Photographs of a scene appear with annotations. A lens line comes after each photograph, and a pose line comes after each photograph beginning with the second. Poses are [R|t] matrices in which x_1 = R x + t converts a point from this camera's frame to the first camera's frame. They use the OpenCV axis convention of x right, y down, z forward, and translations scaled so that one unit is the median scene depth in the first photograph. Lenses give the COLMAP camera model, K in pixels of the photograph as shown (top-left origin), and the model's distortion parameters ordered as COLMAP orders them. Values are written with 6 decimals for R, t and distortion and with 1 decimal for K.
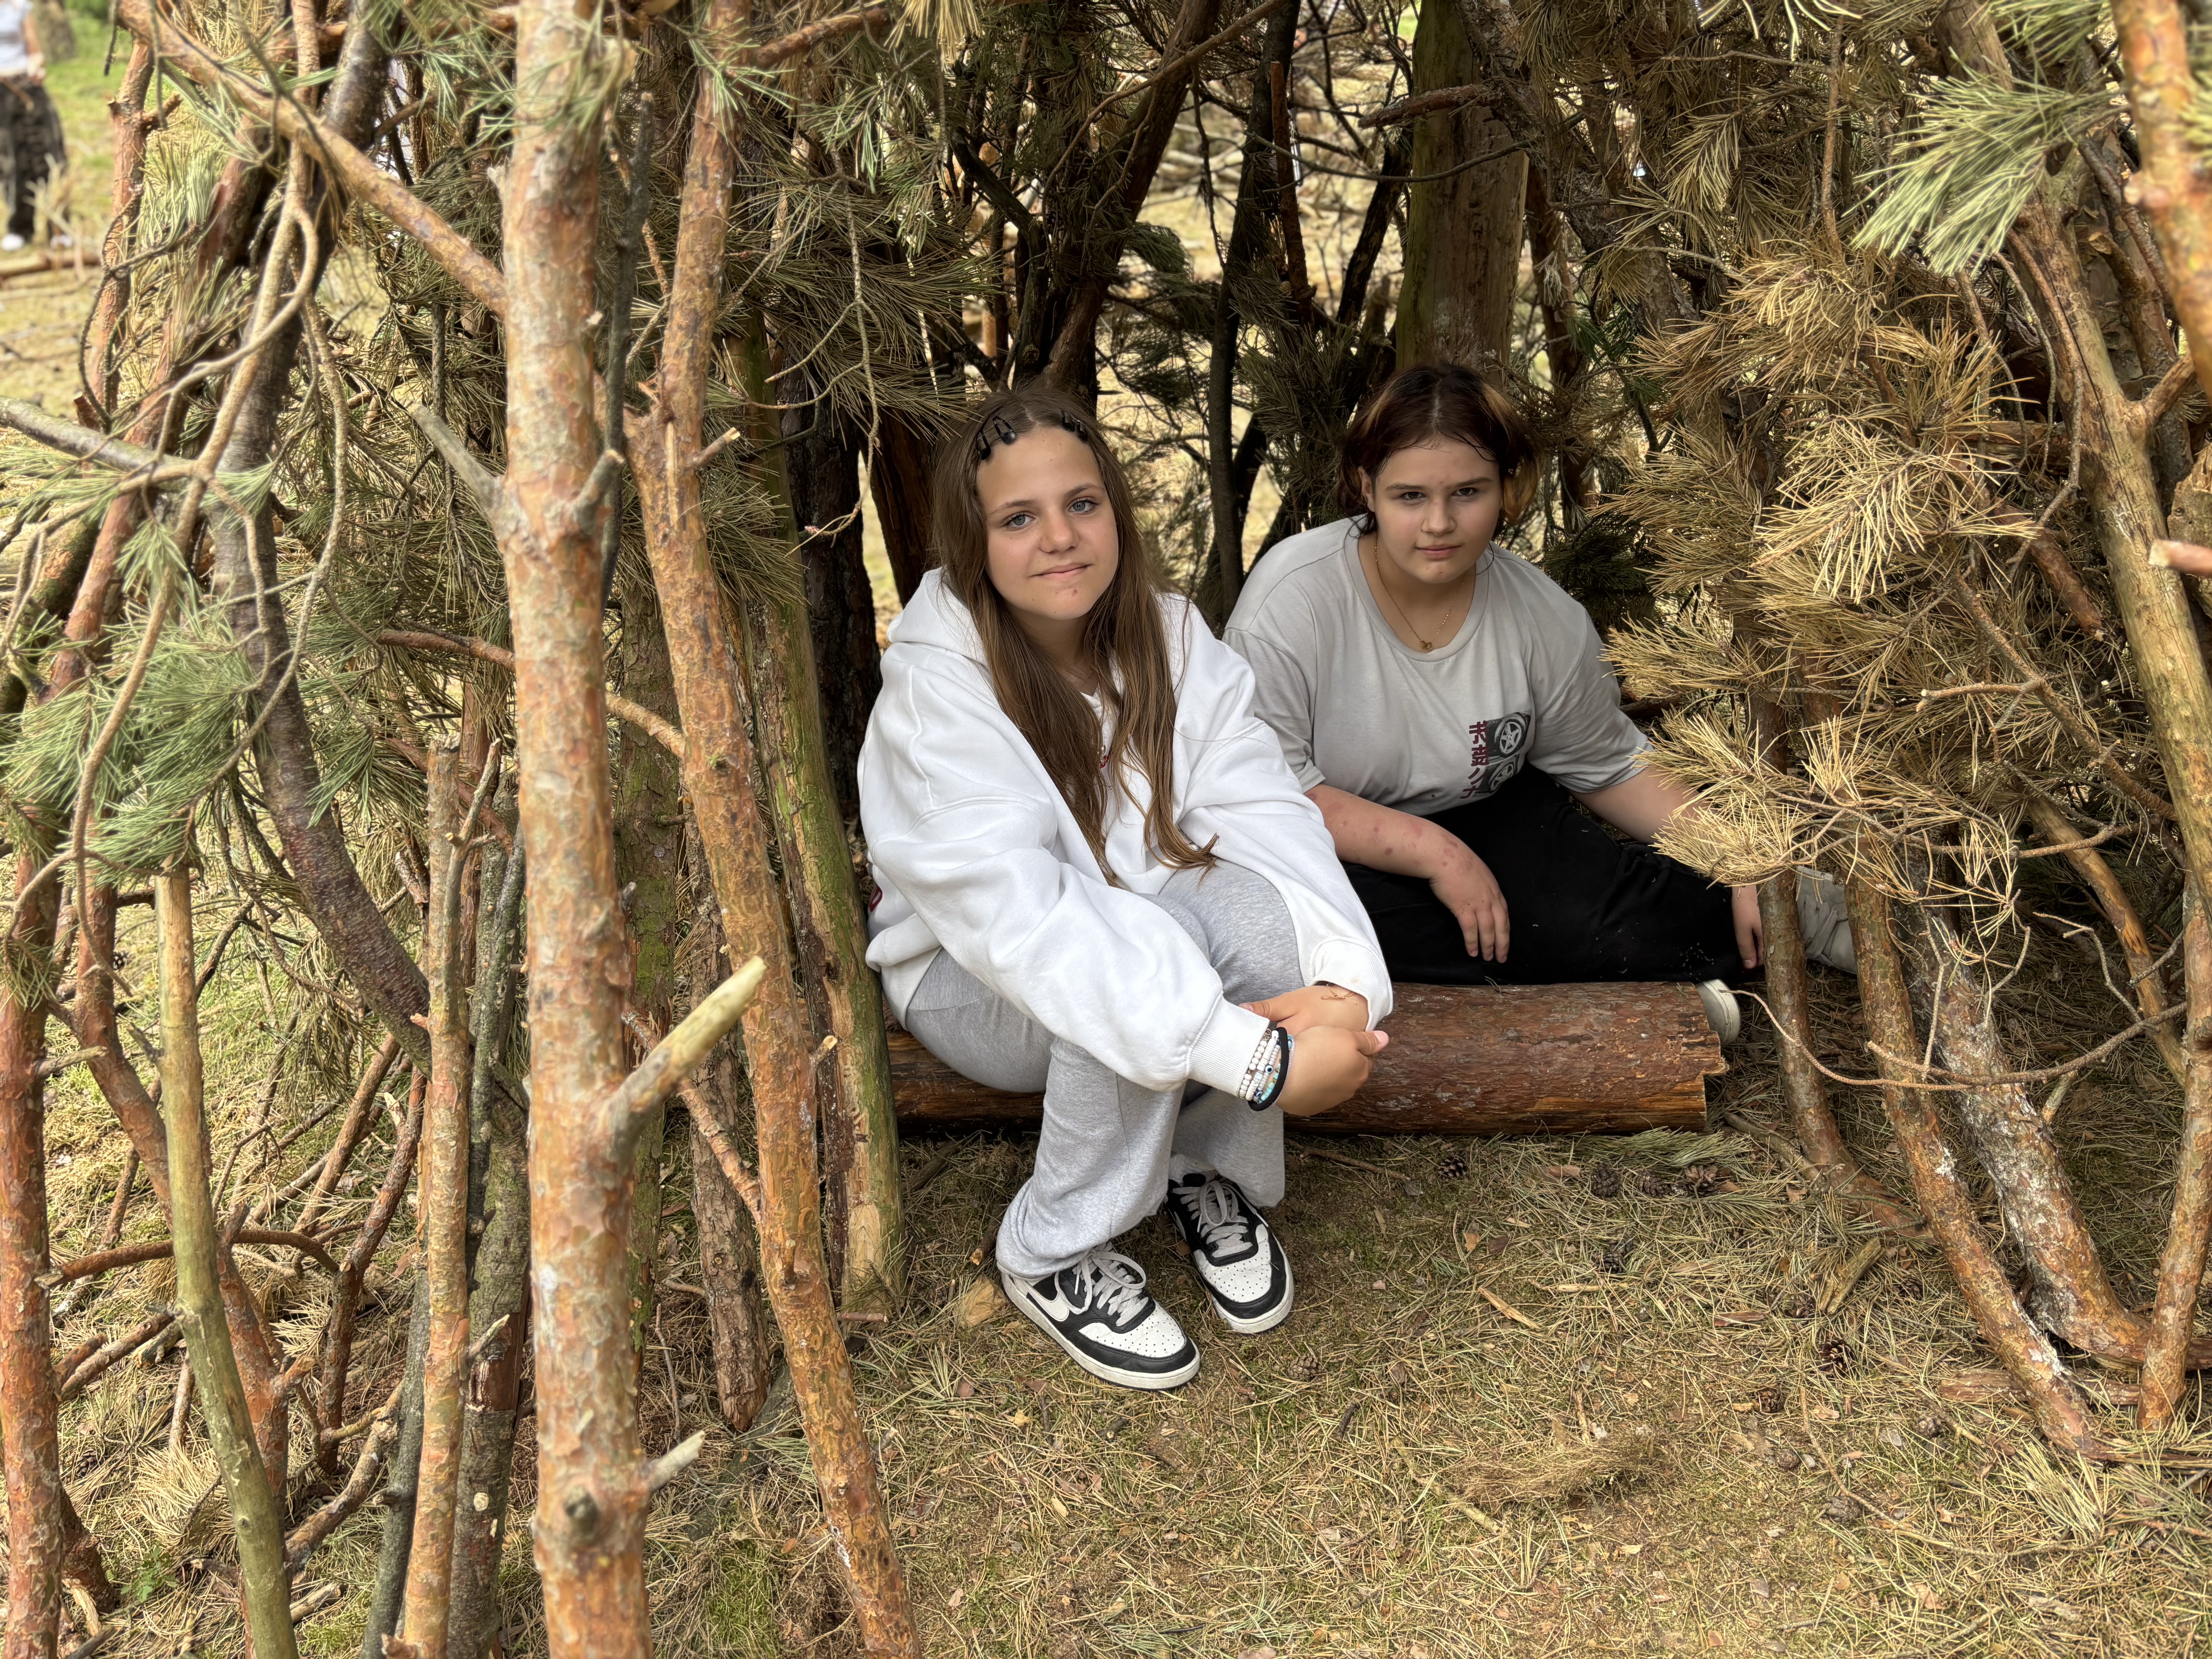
lens RADIAL K [[1685.8, 0, 1106.0], [0, 1685.8, 829.5], [0, 0, 1]] dist [0.062083, -0.067788]
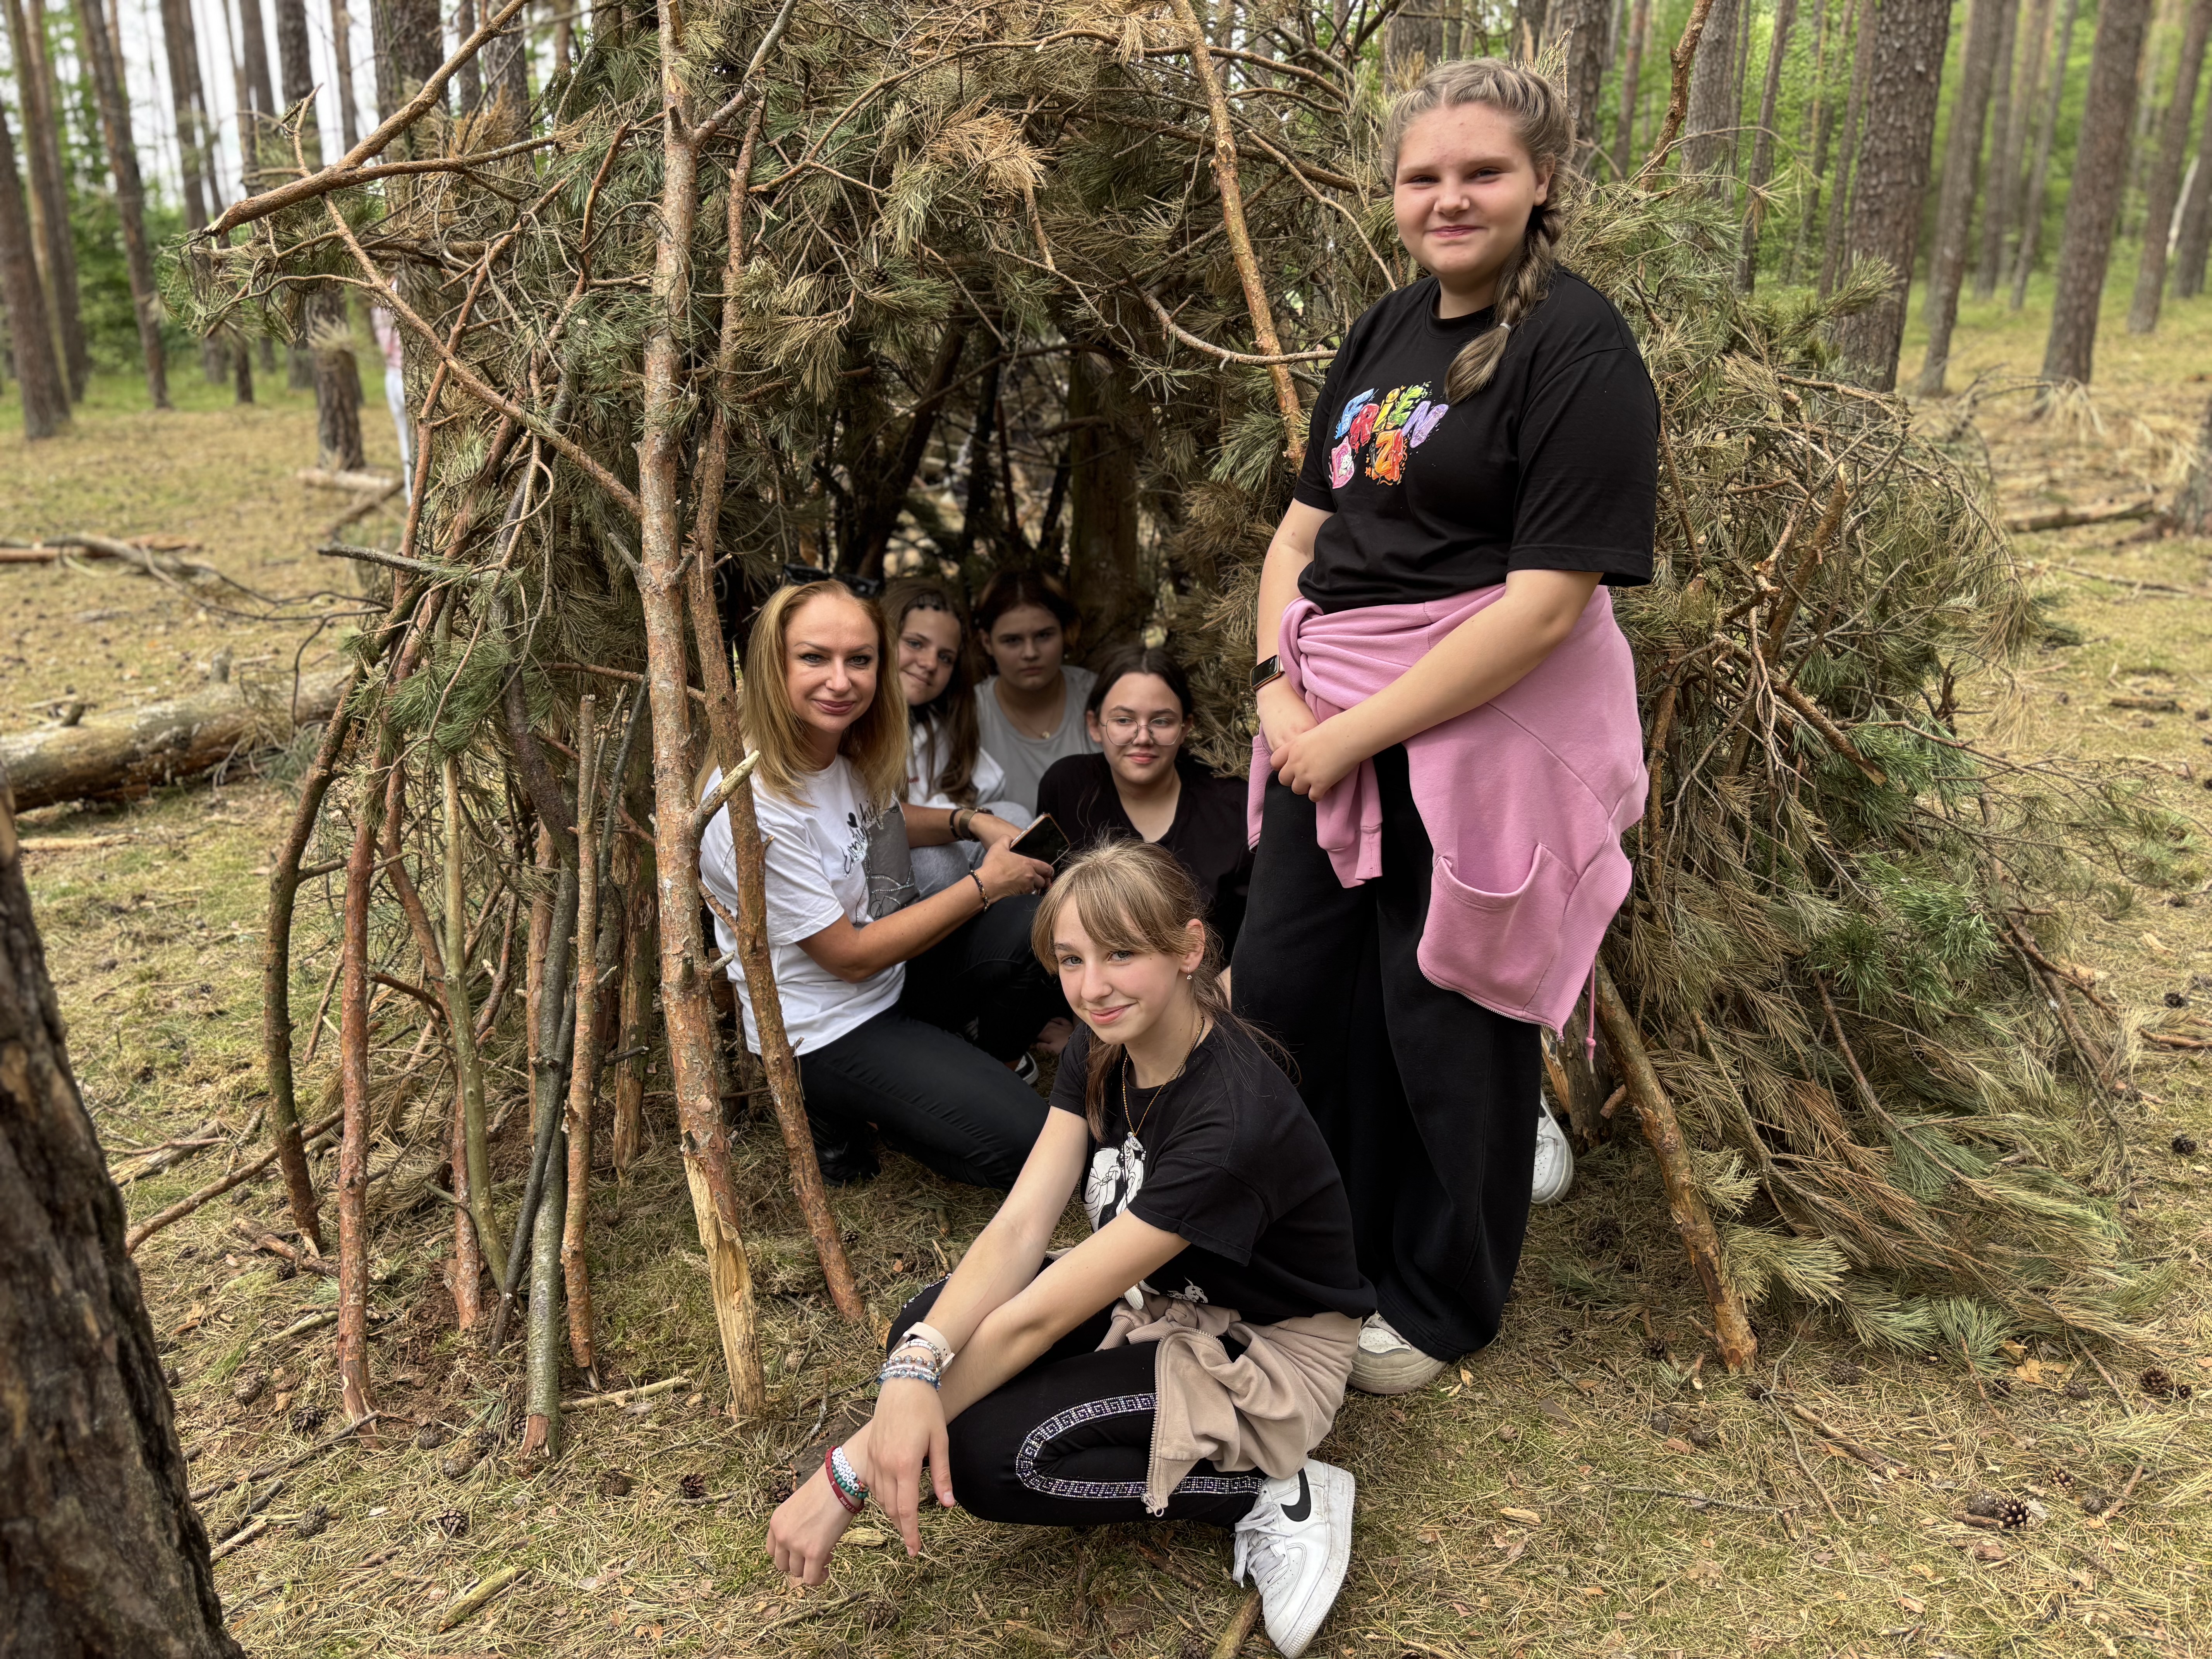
lens RADIAL K [[1685.8, 0, 1106.0], [0, 1685.8, 829.5], [0, 0, 1]] dist [0.062083, -0.067788]
pose [[0.991783, -0.027570, 0.124928, -0.011492], [0.048776, 0.984233, -0.170016, 0.505073], [-0.118271, 0.174712, 0.977490, -1.138674]]
